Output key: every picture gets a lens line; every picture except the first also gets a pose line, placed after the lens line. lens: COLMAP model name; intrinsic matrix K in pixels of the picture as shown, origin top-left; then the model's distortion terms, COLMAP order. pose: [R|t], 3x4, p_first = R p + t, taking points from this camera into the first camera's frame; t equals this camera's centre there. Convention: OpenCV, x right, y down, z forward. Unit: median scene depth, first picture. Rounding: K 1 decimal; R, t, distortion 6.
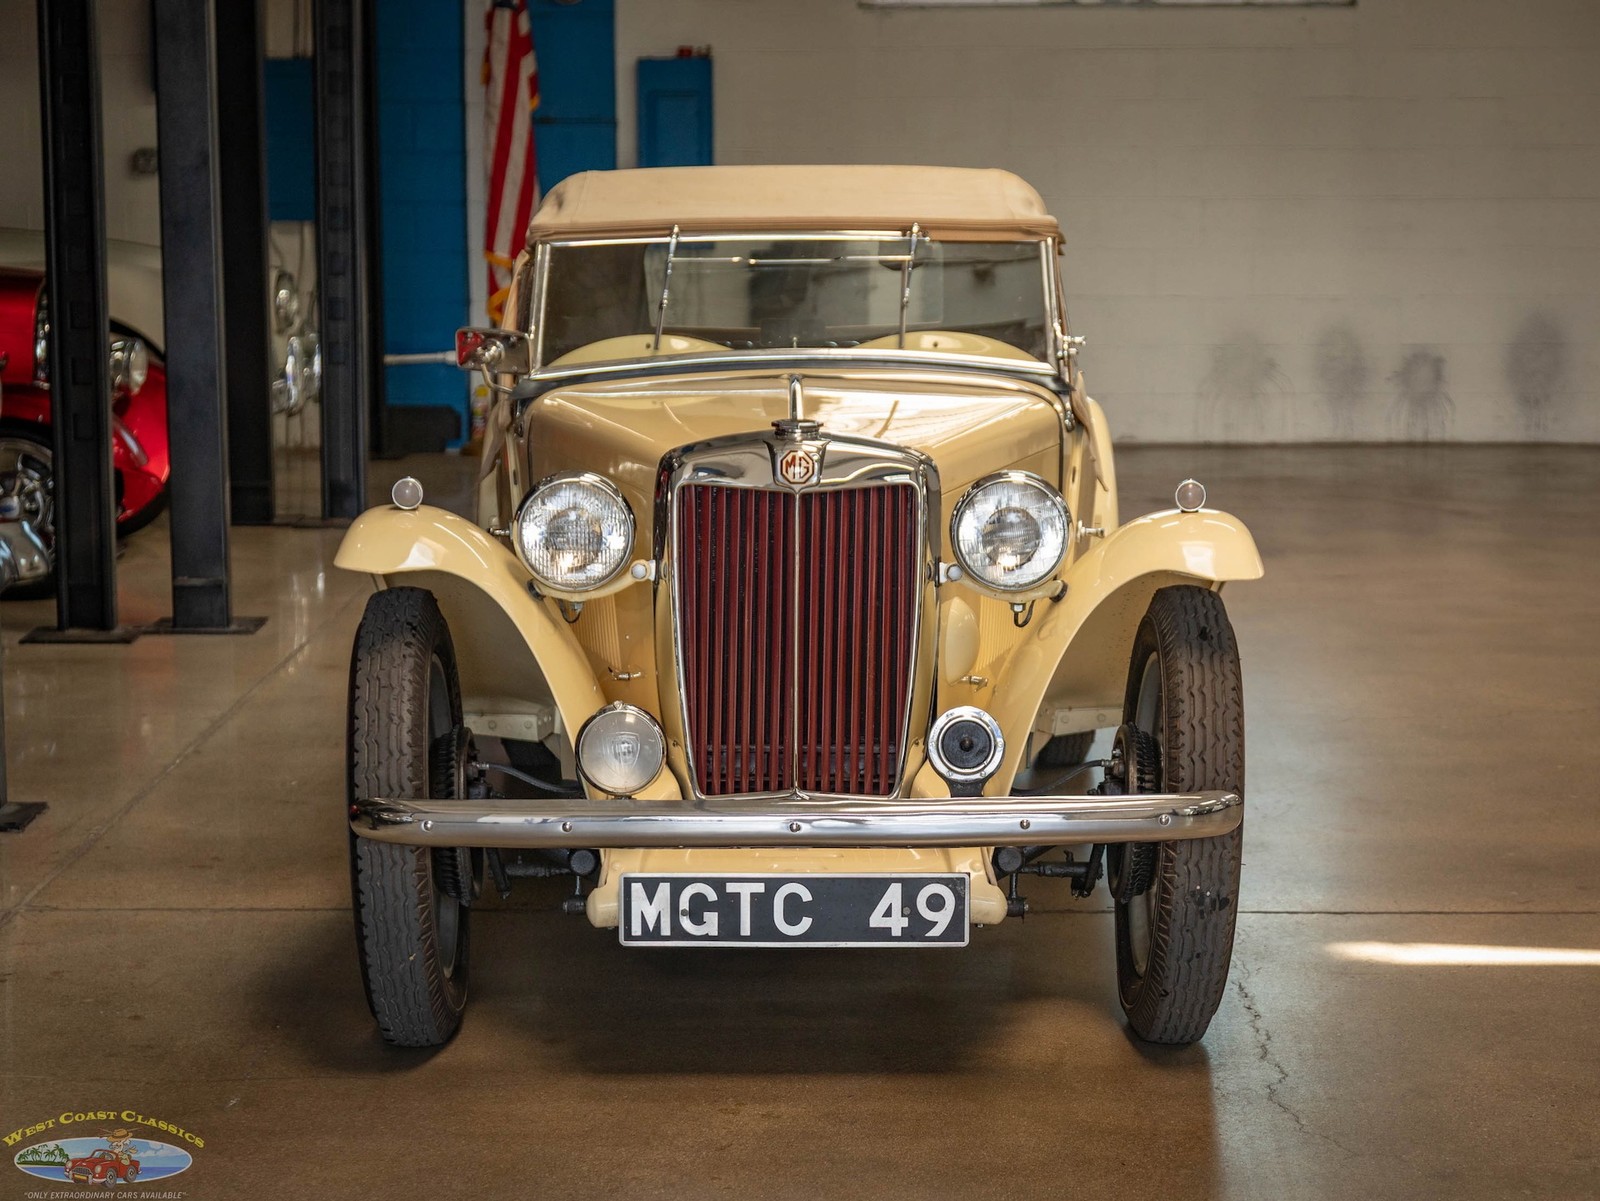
lens RADIAL K [[3628.2, 0, 795.9], [0, 3628.2, 676.5], [0, 0, 1]] dist [0.086331, -0.273928]
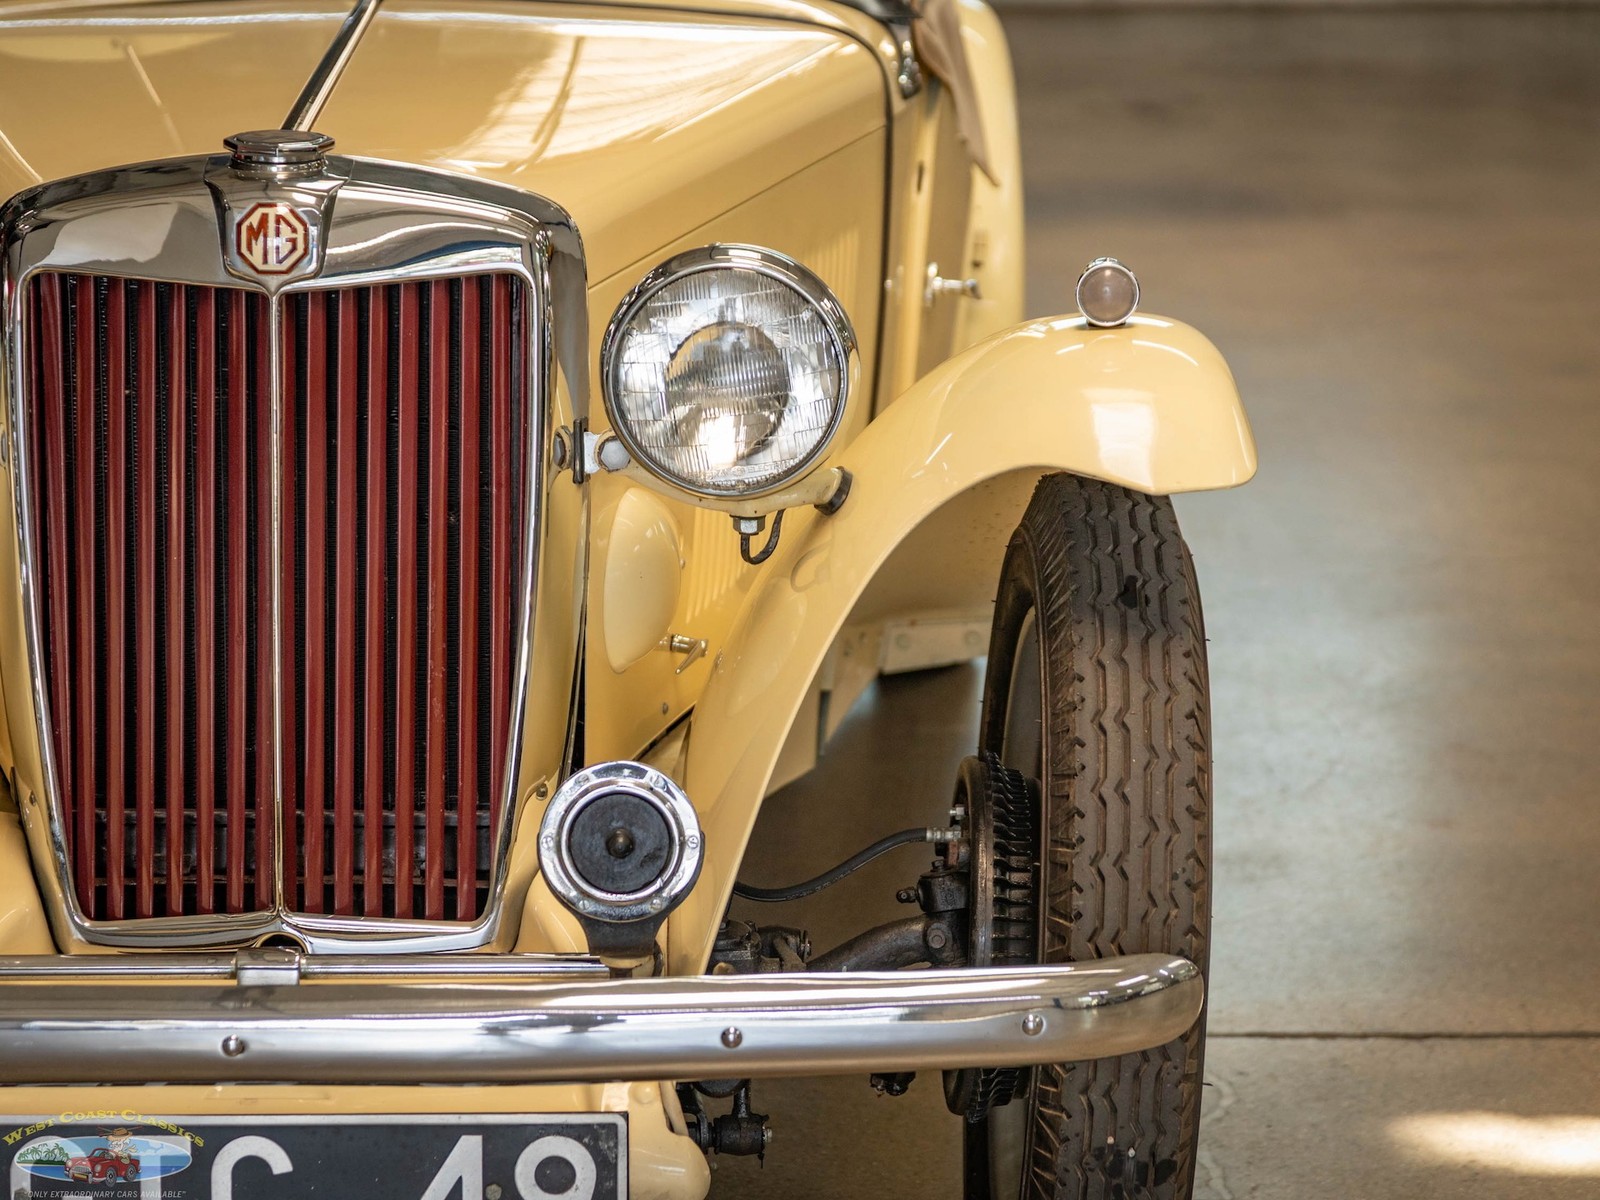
lens RADIAL K [[5090.6, 0, 800.0], [0, 5090.6, 600.0], [0, 0, 1]] dist [-0.022313, 0.048015]
pose [[0.999738, 0.000598, 0.022883, 0.053833], [-0.002109, 0.997814, 0.066054, -0.054680], [-0.022793, -0.066085, 0.997554, 0.336438]]
